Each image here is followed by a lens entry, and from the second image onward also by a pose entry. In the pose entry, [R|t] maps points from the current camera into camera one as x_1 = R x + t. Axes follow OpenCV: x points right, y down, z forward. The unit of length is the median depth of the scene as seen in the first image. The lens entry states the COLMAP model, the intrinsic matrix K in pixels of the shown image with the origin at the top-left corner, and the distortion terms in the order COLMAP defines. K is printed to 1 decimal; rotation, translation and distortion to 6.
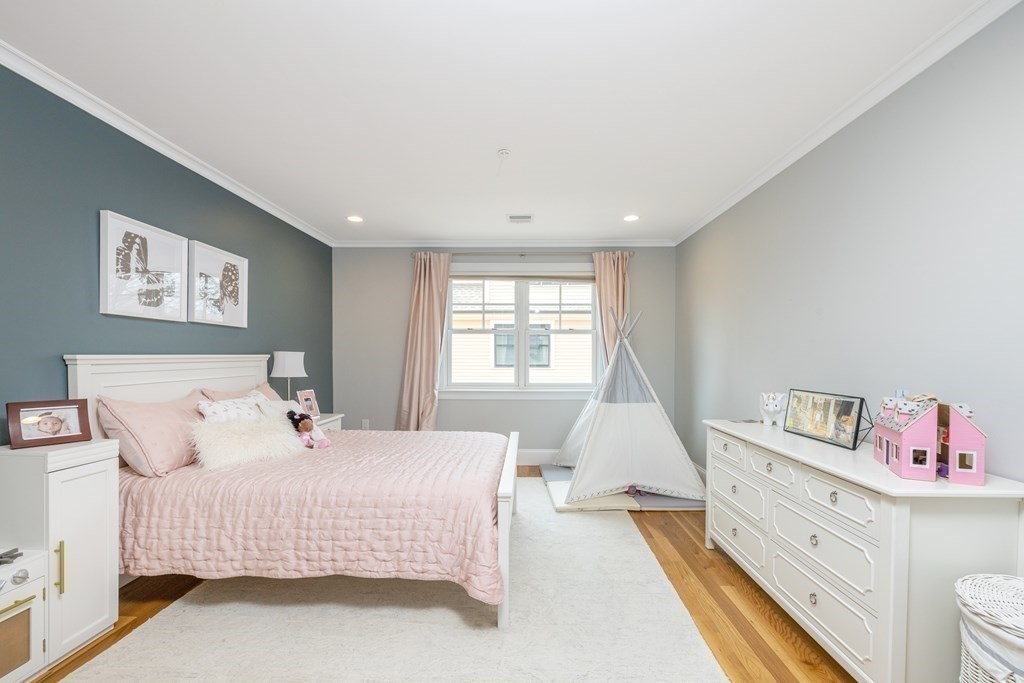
lens RADIAL K [[432.0, 0, 517.3], [0, 432.0, 360.7], [0, 0, 1]] dist [0.001471, -0.000342]
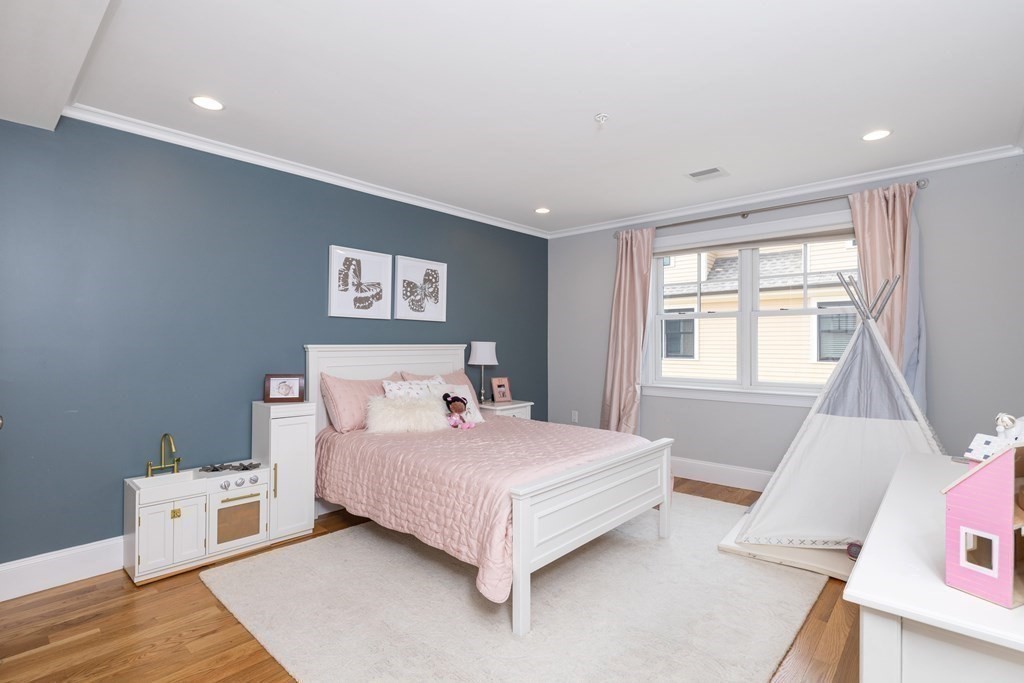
lens RADIAL K [[495.1, 0, 511.5], [0, 495.1, 338.6], [0, 0, 1]] dist [-0.002743, 0.000124]
pose [[0.759798, -0.007895, -0.650111, 0.457836], [-0.008147, 0.999732, -0.021662, -0.002576], [0.650108, 0.021755, 0.759530, 0.108514]]
